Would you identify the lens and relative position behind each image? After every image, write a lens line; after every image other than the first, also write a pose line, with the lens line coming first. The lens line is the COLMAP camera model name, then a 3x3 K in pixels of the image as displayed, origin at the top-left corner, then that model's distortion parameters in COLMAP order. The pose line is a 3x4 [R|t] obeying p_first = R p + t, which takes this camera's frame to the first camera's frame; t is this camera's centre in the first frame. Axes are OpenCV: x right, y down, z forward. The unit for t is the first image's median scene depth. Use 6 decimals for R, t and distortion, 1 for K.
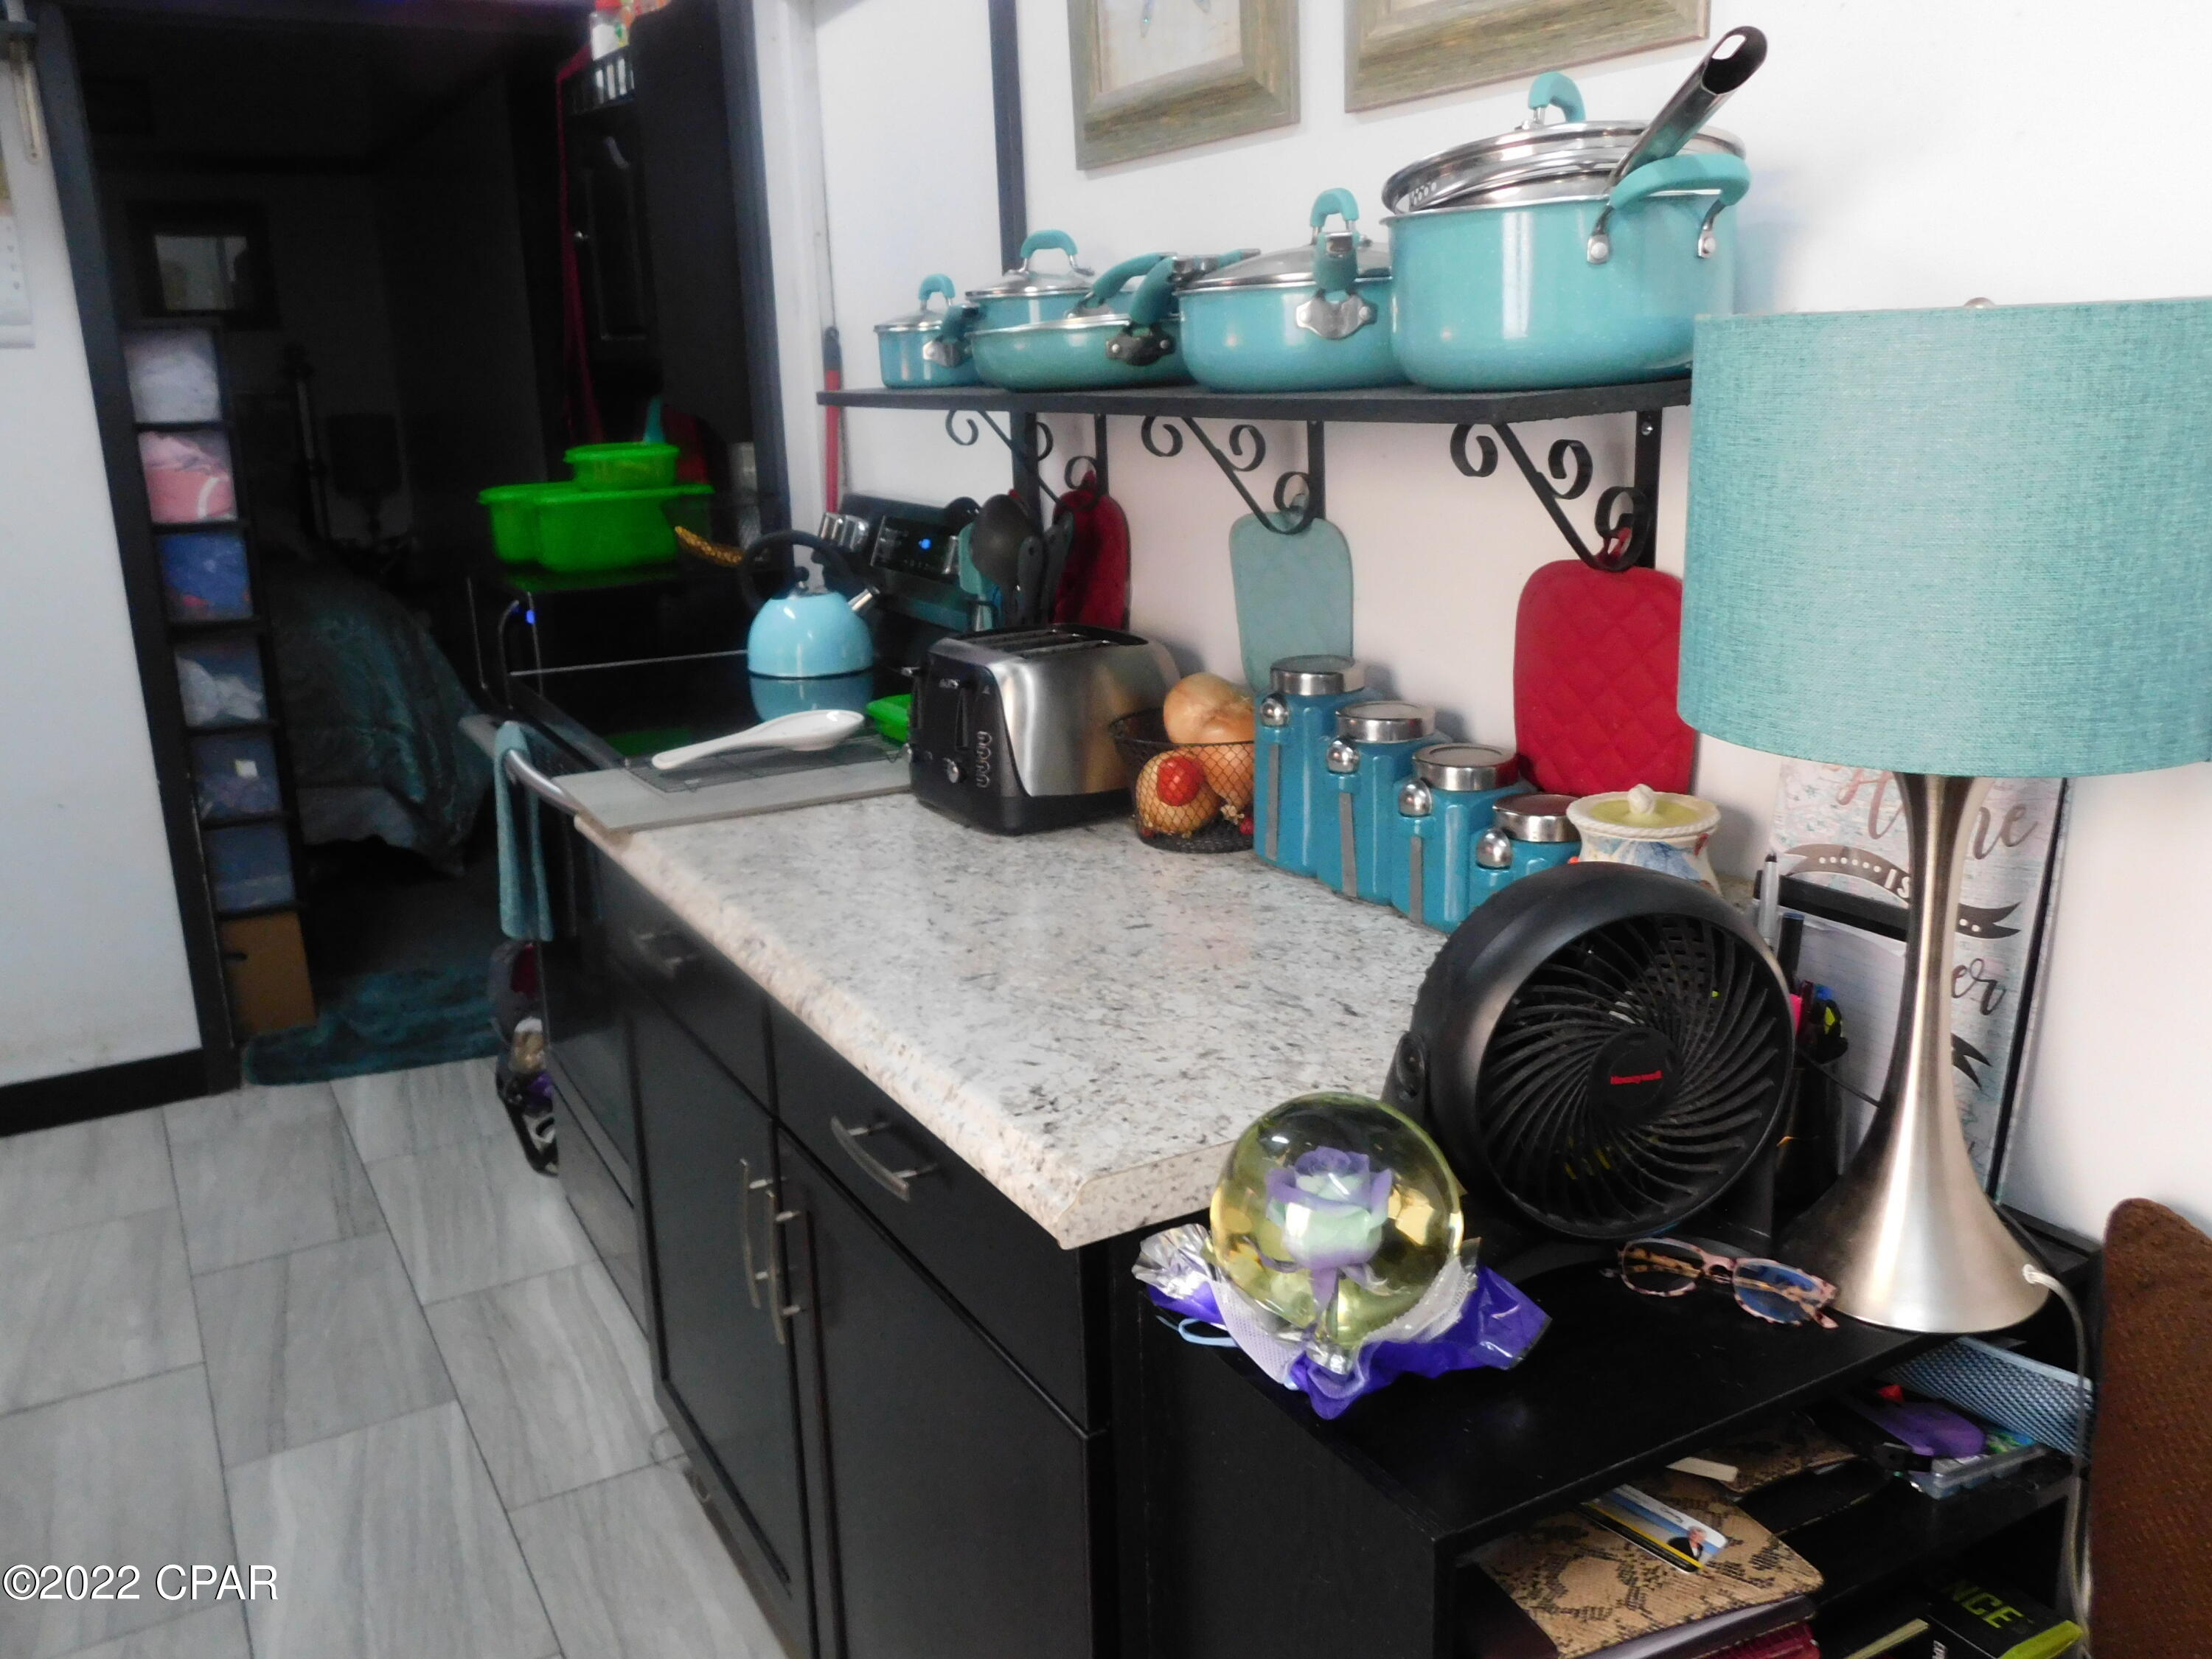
lens RADIAL K [[1774.0, 0, 1106.0], [0, 1774.0, 829.5], [0, 0, 1]] dist [-0.014952, 0.011398]
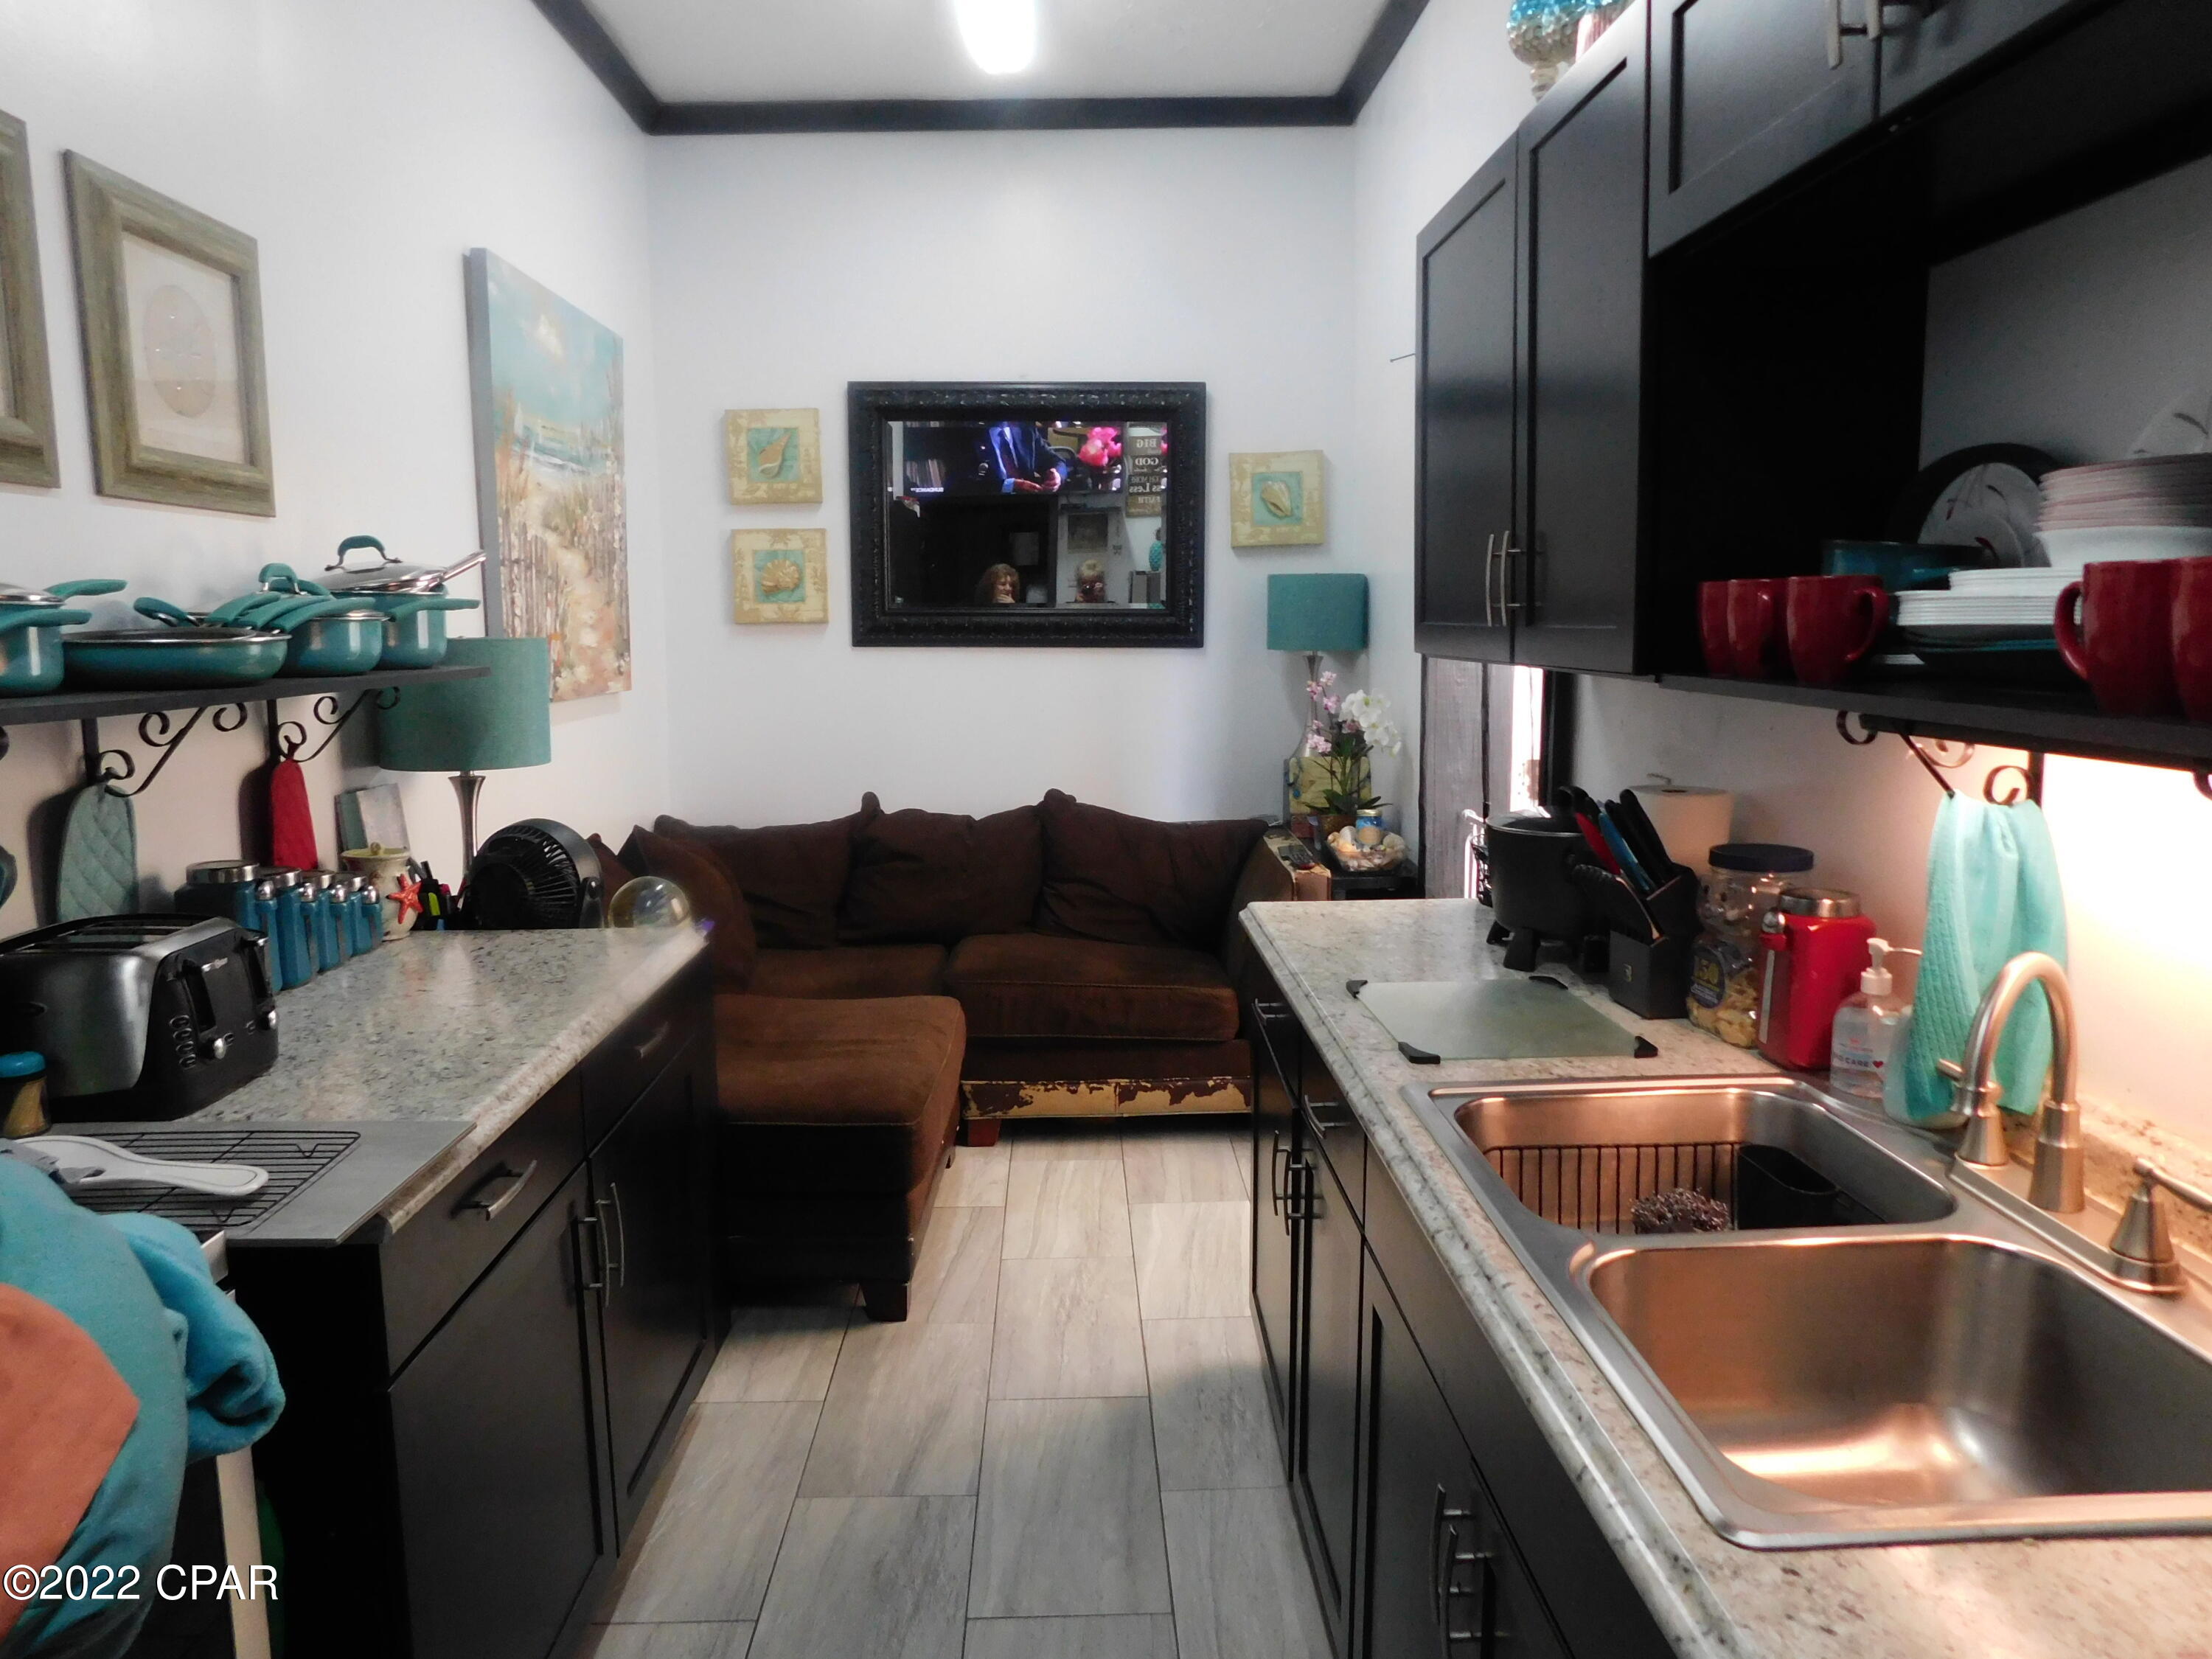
lens RADIAL K [[1471.7, 0, 1106.0], [0, 1471.7, 829.5], [0, 0, 1]] dist [-0.000343, -0.000128]
pose [[-0.881533, -0.030683, 0.471124, -0.613898], [0.153077, 0.925402, 0.346696, -0.240322], [-0.446617, 0.377742, -0.811076, 0.920490]]
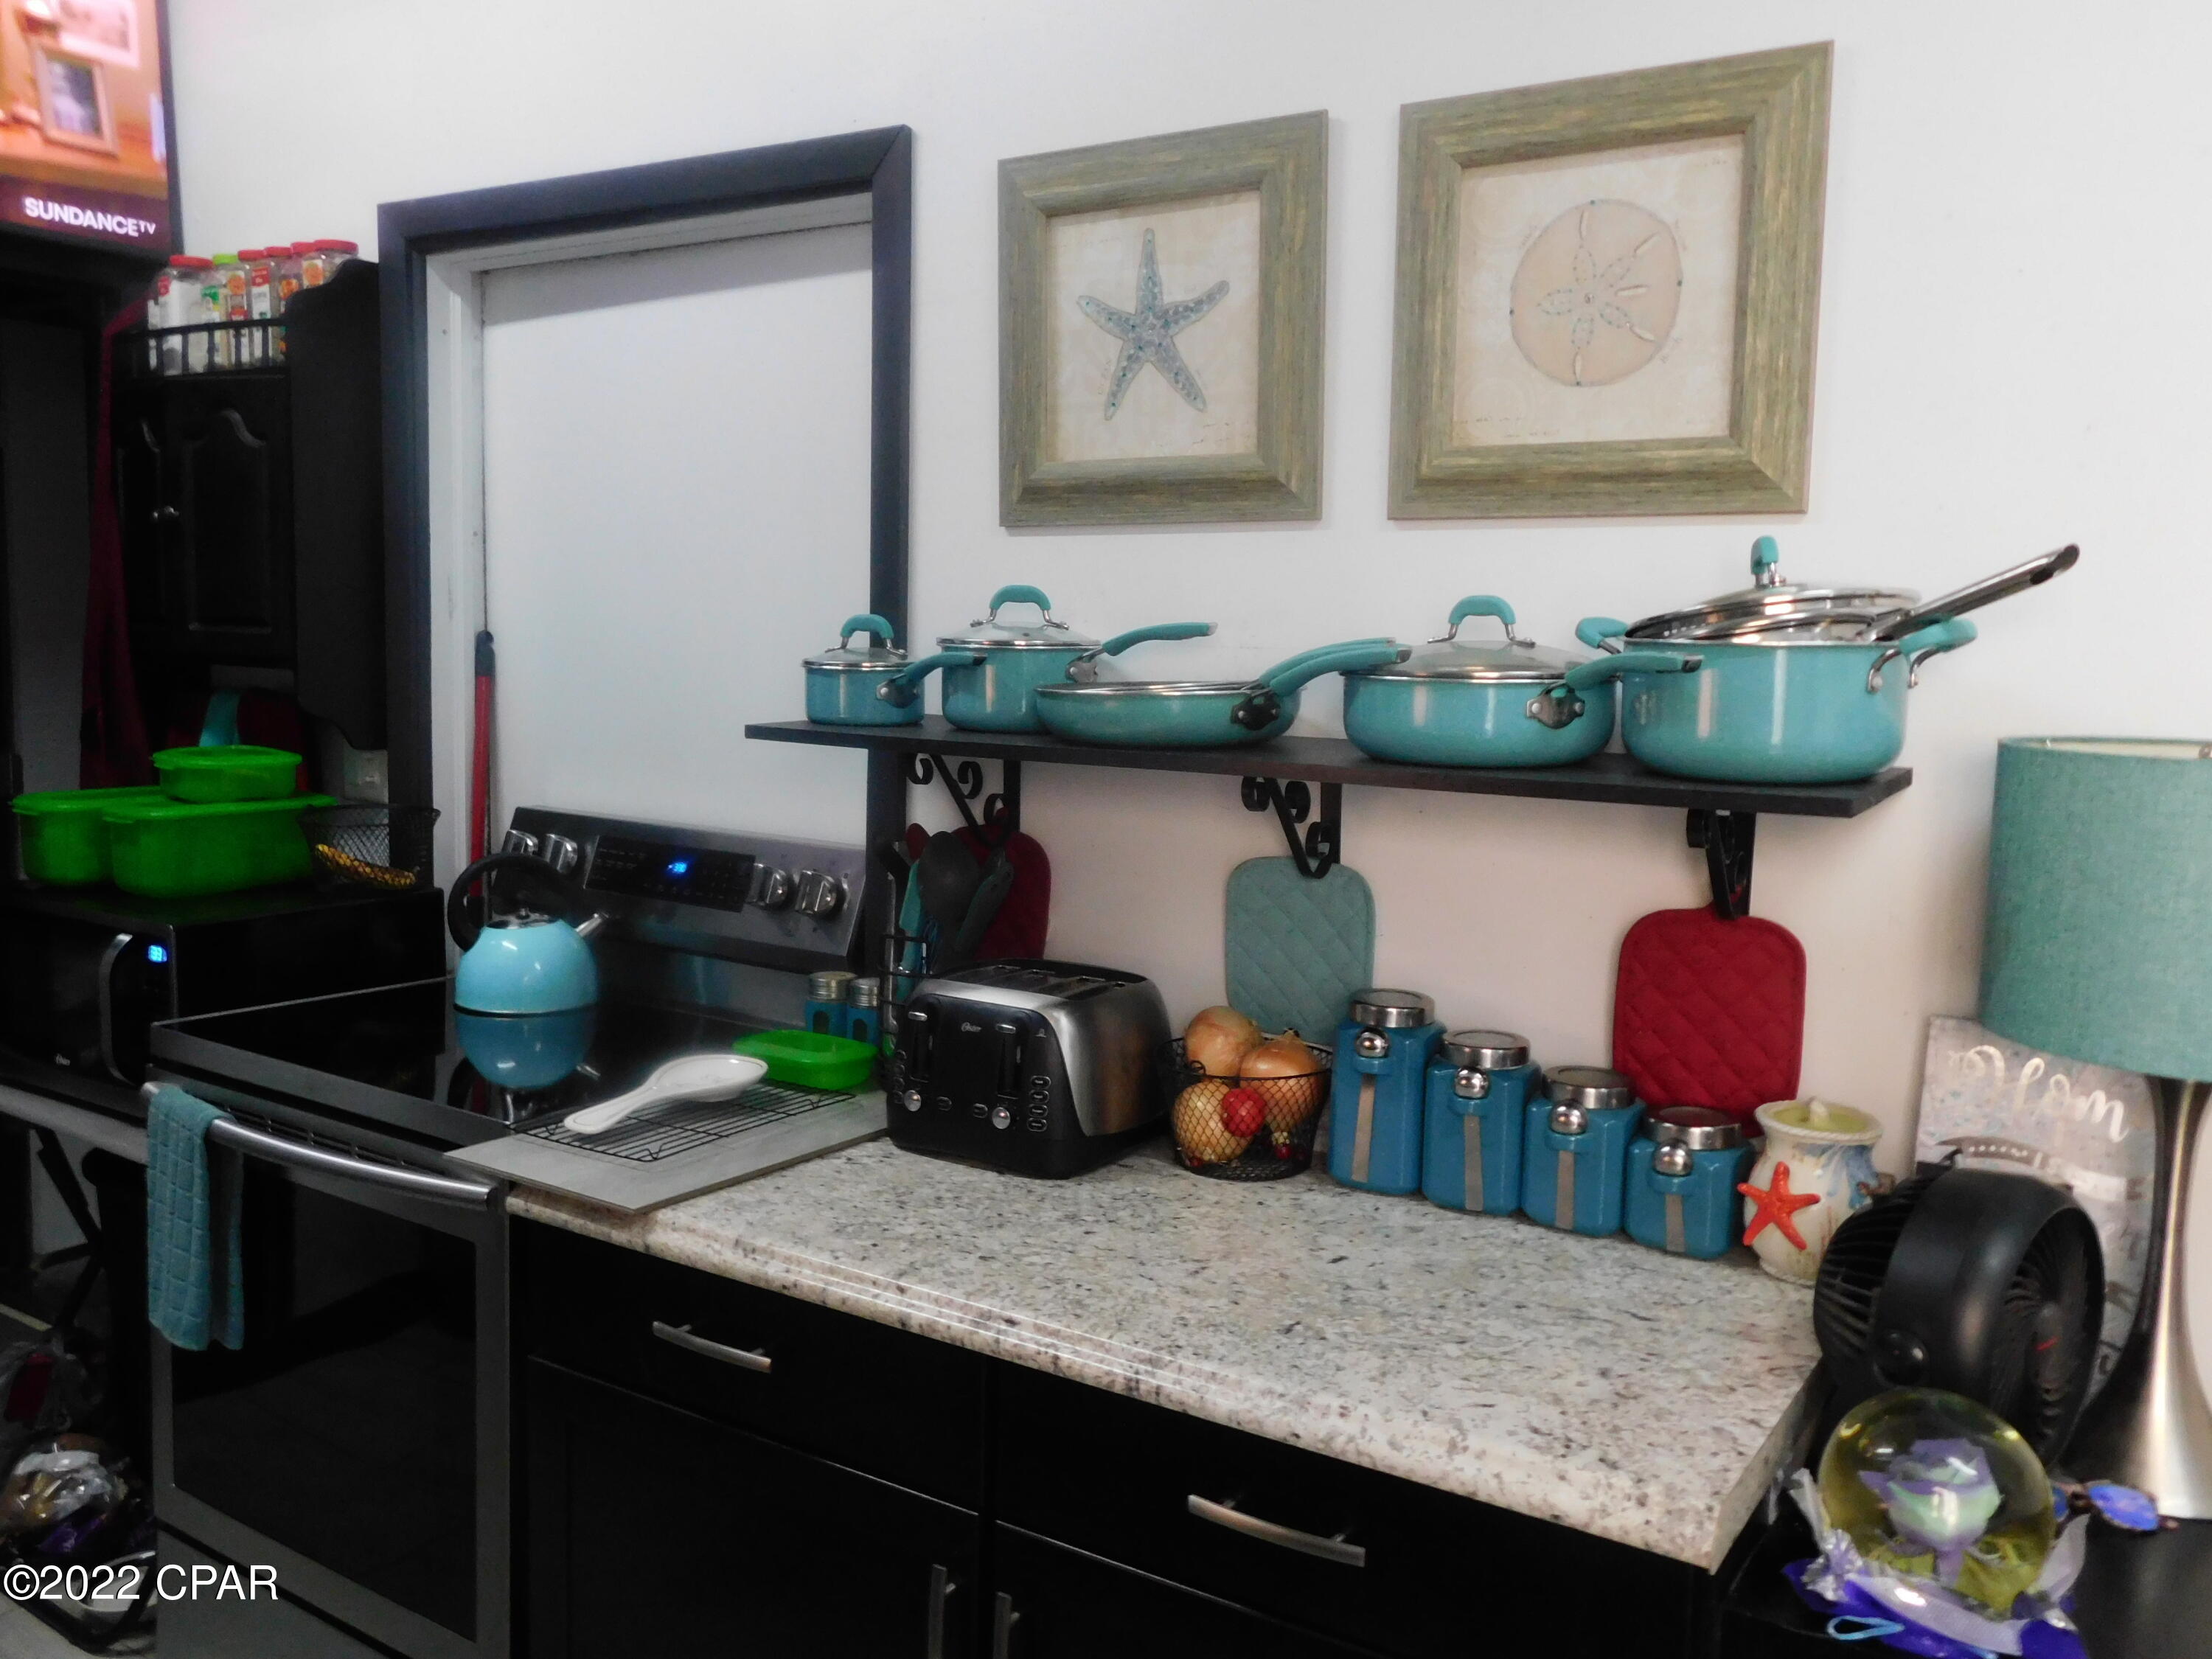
lens RADIAL K [[1774.0, 0, 1106.0], [0, 1774.0, 829.5], [0, 0, 1]] dist [-0.014952, 0.011398]
pose [[0.888793, 0.002174, 0.458303, -0.303803], [0.068237, 0.988215, -0.137020, -0.032391], [-0.453200, 0.153056, 0.878171, 0.054092]]
